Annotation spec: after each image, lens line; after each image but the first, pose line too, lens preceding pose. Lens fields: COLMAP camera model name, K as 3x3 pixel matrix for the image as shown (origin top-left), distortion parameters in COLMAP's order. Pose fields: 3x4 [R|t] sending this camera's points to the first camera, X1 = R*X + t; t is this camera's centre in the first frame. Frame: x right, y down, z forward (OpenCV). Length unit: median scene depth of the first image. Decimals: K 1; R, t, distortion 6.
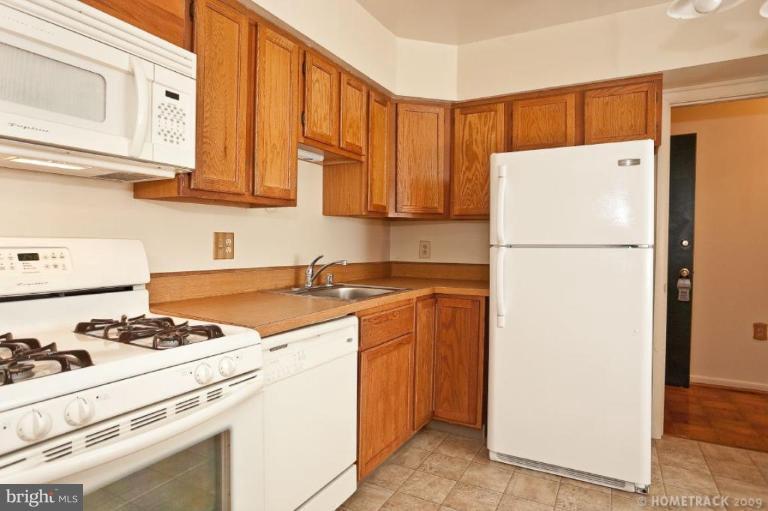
lens RADIAL K [[442.9, 0, 381.8], [0, 442.9, 250.2], [0, 0, 1]] dist [-0.013404, 0.002204]
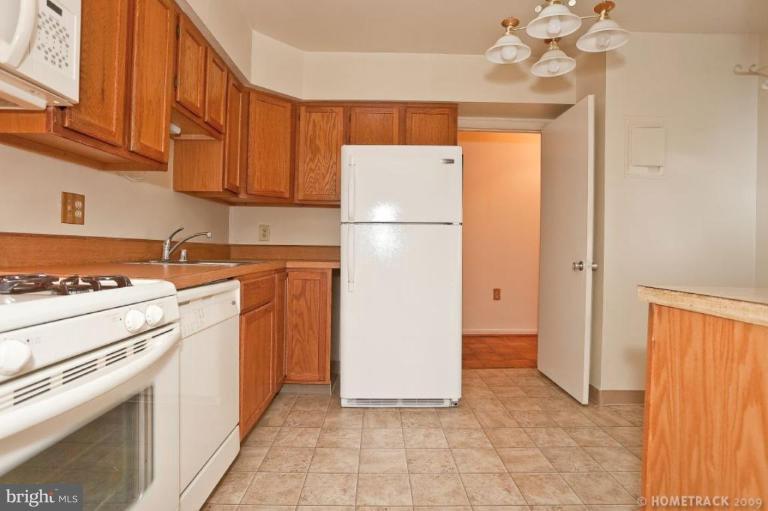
lens RADIAL K [[393.8, 0, 370.2], [0, 393.8, 245.7], [0, 0, 1]] dist [-0.048457, 0.032296]
pose [[0.883525, 0.006953, 0.468332, -0.195141], [0.004532, 0.999716, -0.023390, 0.084125], [-0.468362, 0.022788, 0.883243, 0.050536]]
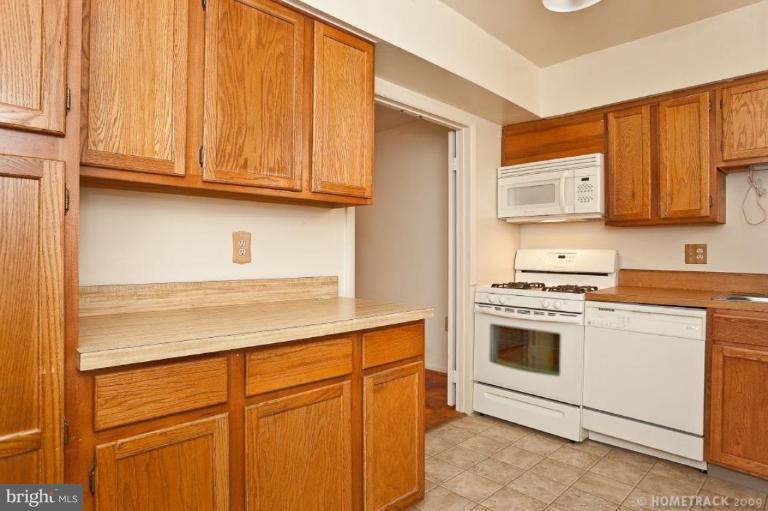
lens RADIAL K [[442.9, 0, 381.8], [0, 442.9, 250.2], [0, 0, 1]] dist [-0.013404, 0.002204]
pose [[-0.296938, -0.025807, -0.954548, 1.216314], [-0.034768, 0.999264, -0.016201, 0.033866], [0.954264, 0.028377, -0.297616, 0.482923]]
